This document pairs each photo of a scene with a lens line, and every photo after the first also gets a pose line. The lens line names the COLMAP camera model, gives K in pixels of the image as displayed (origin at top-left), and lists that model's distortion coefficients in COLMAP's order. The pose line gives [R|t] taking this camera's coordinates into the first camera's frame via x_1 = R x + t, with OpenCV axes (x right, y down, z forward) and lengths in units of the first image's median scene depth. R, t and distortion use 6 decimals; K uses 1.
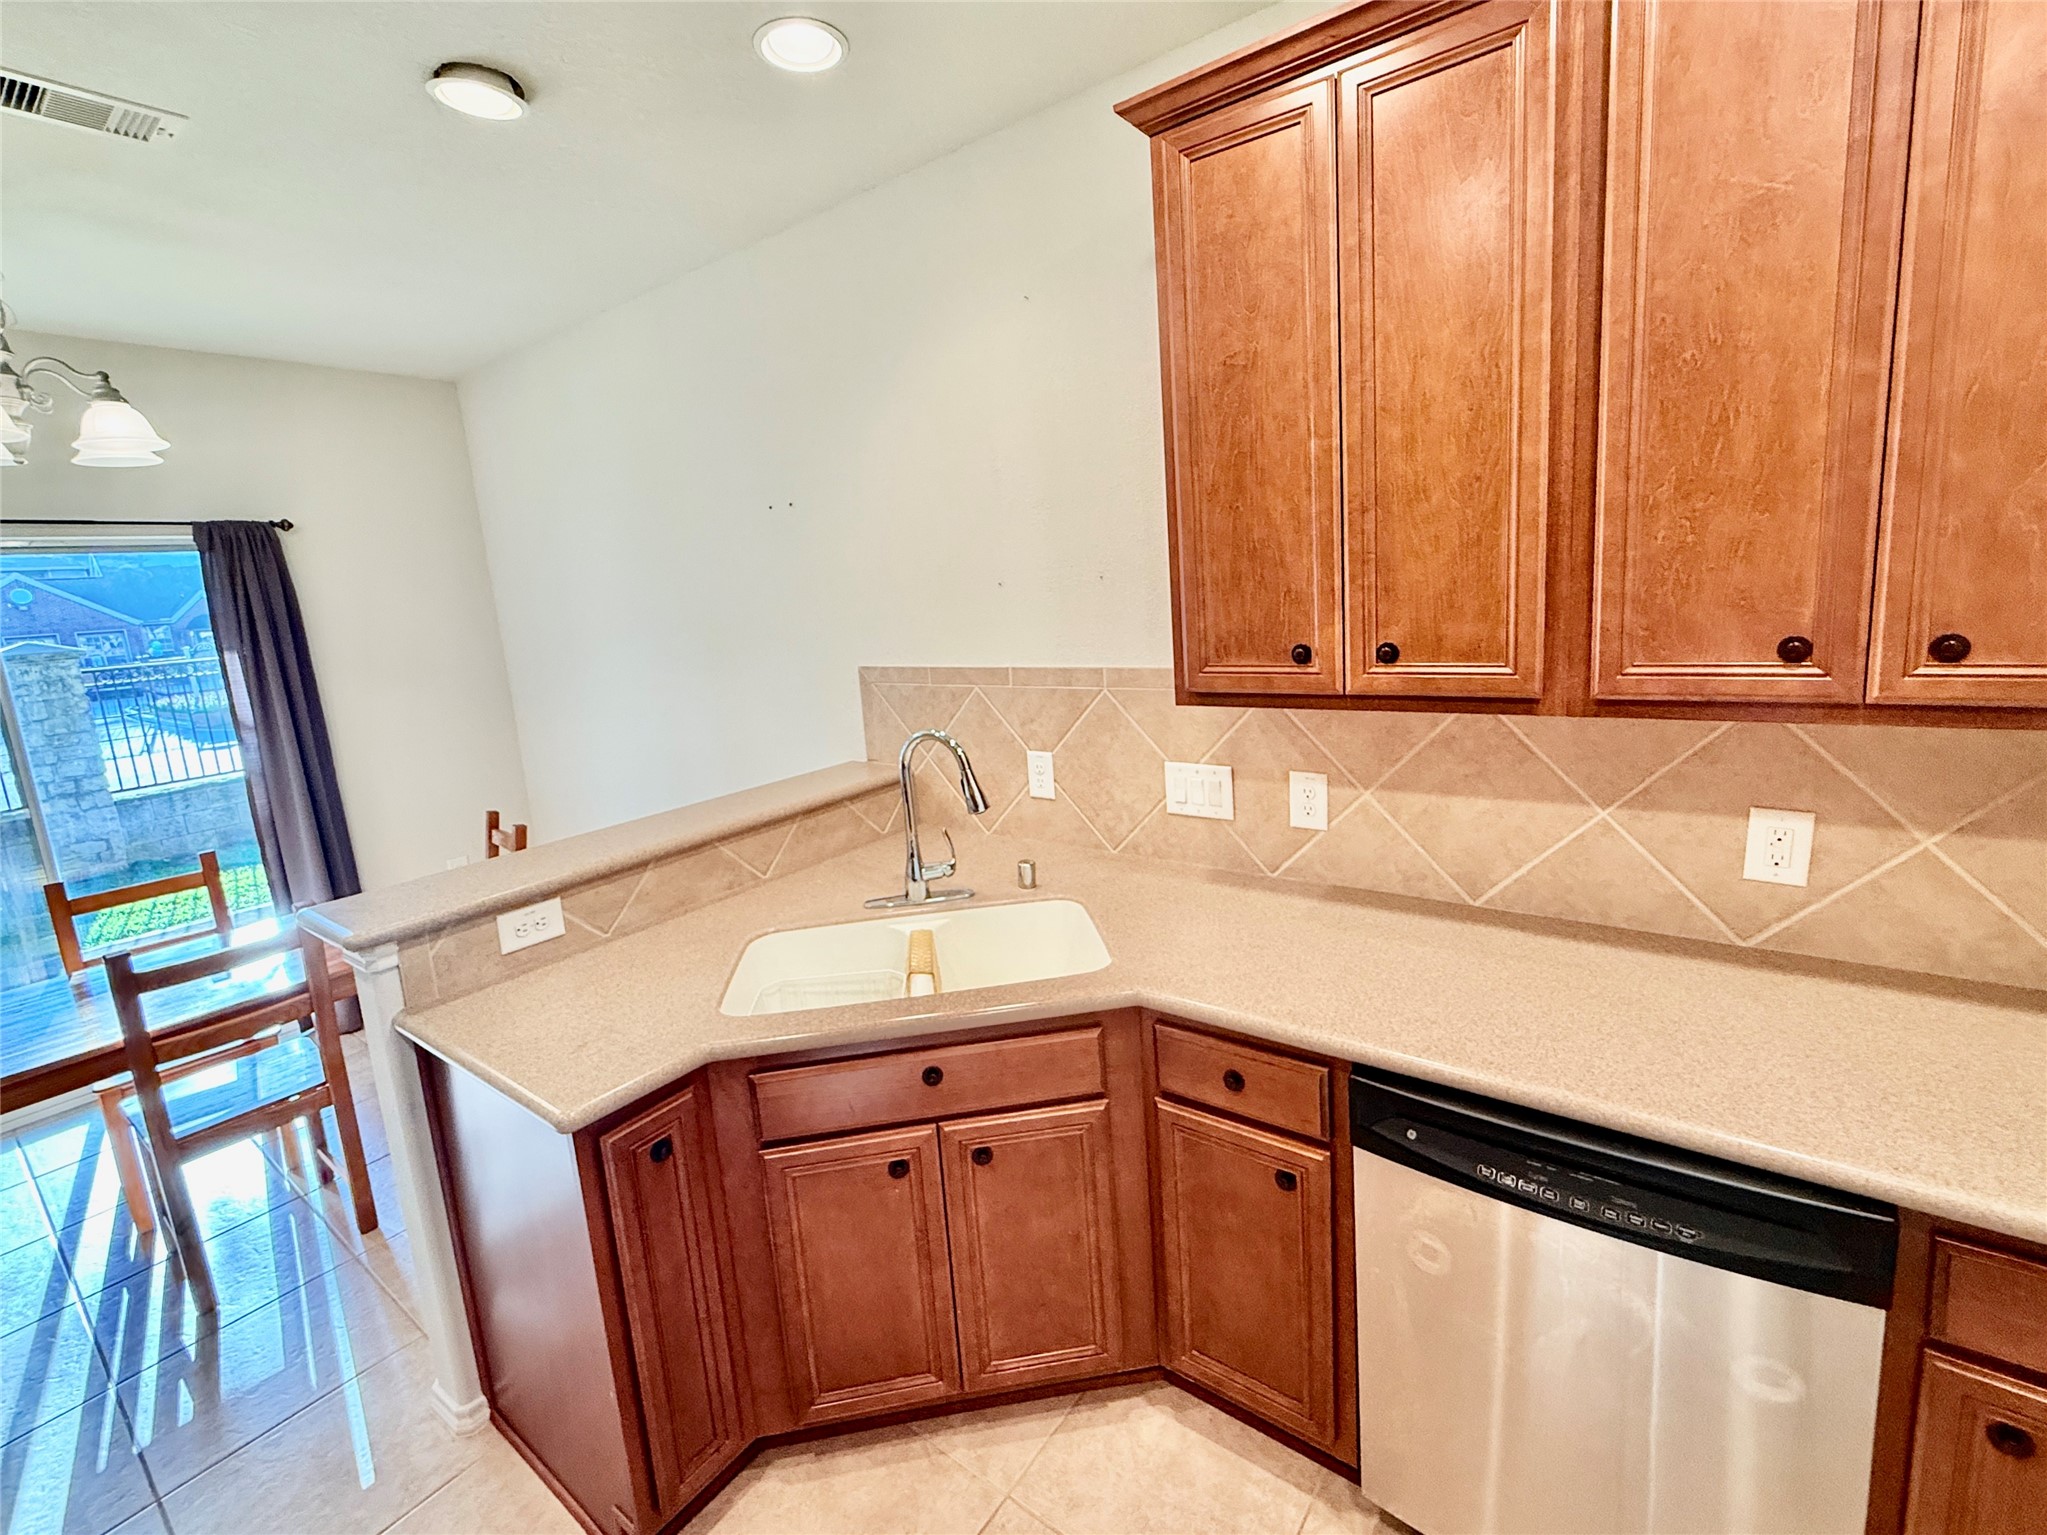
lens RADIAL K [[909.9, 0, 1028.7], [0, 909.9, 727.5], [0, 0, 1]] dist [0.001599, -0.000223]
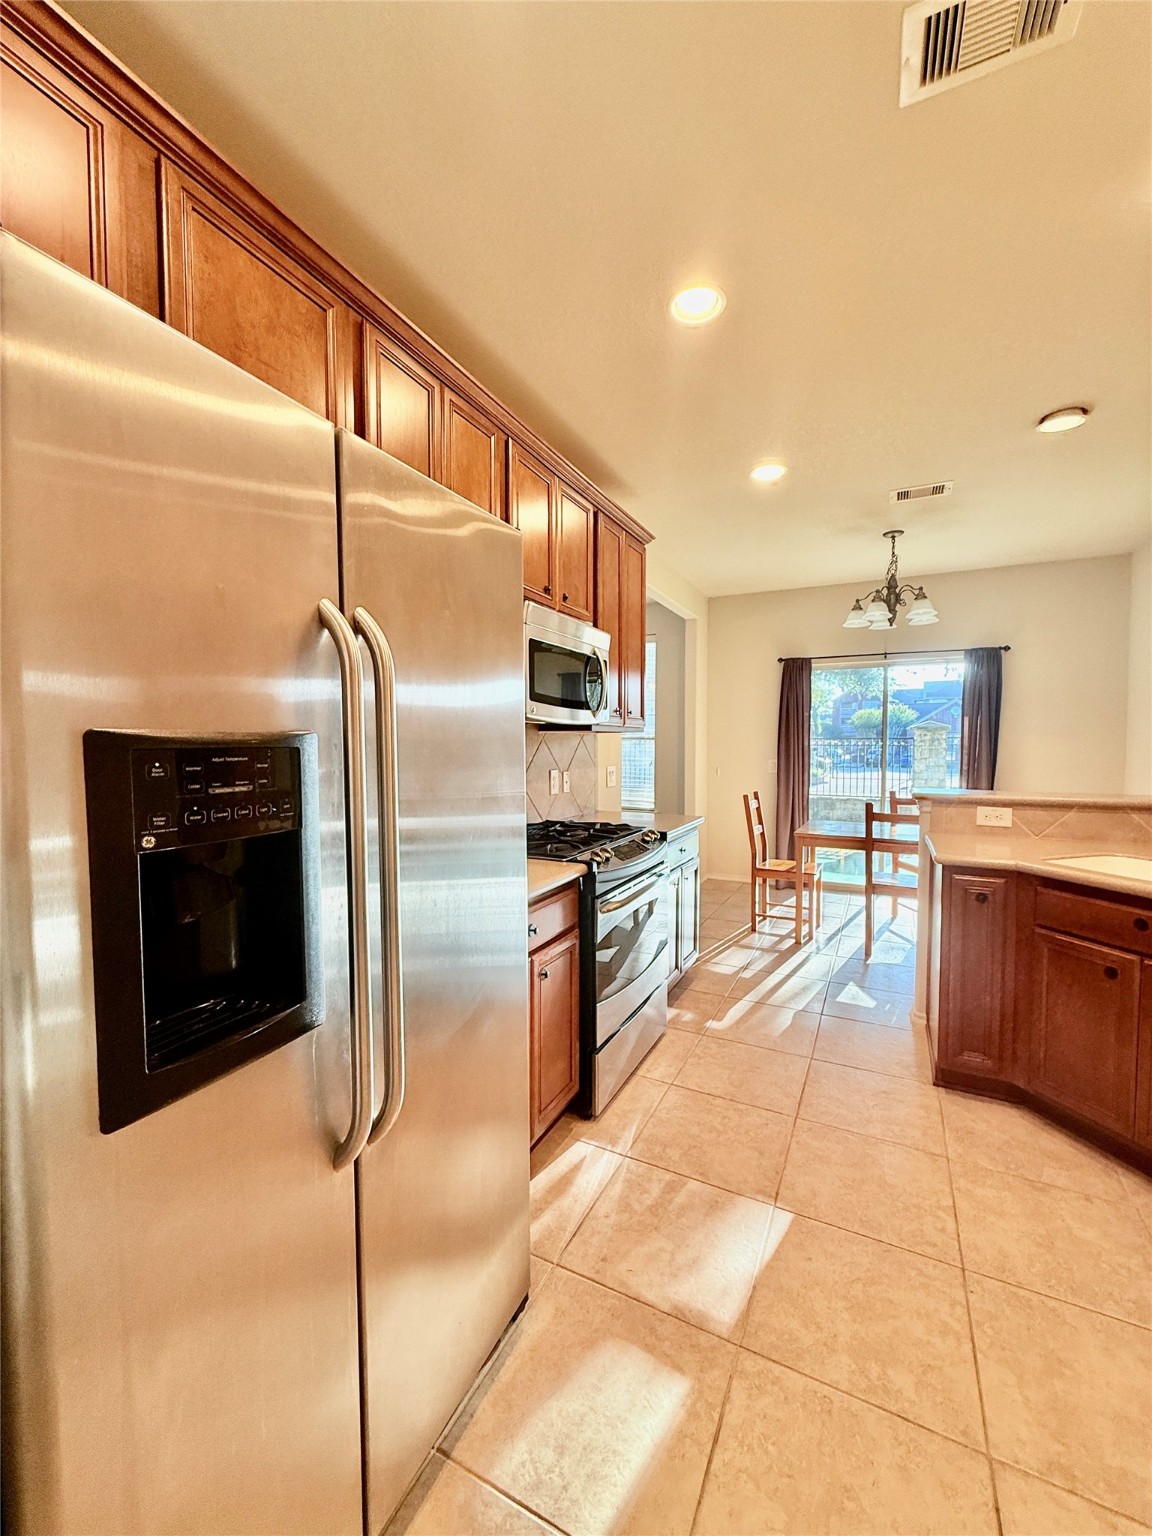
lens RADIAL K [[616.0, 0, 575.0], [0, 616.0, 769.4], [0, 0, 1]] dist [0.000528, 0.000594]
pose [[0.180022, 0.118568, -0.976491, 0.577987], [-0.178582, 0.980152, 0.086090, 0.142892], [0.967316, 0.158885, 0.197623, -0.203879]]
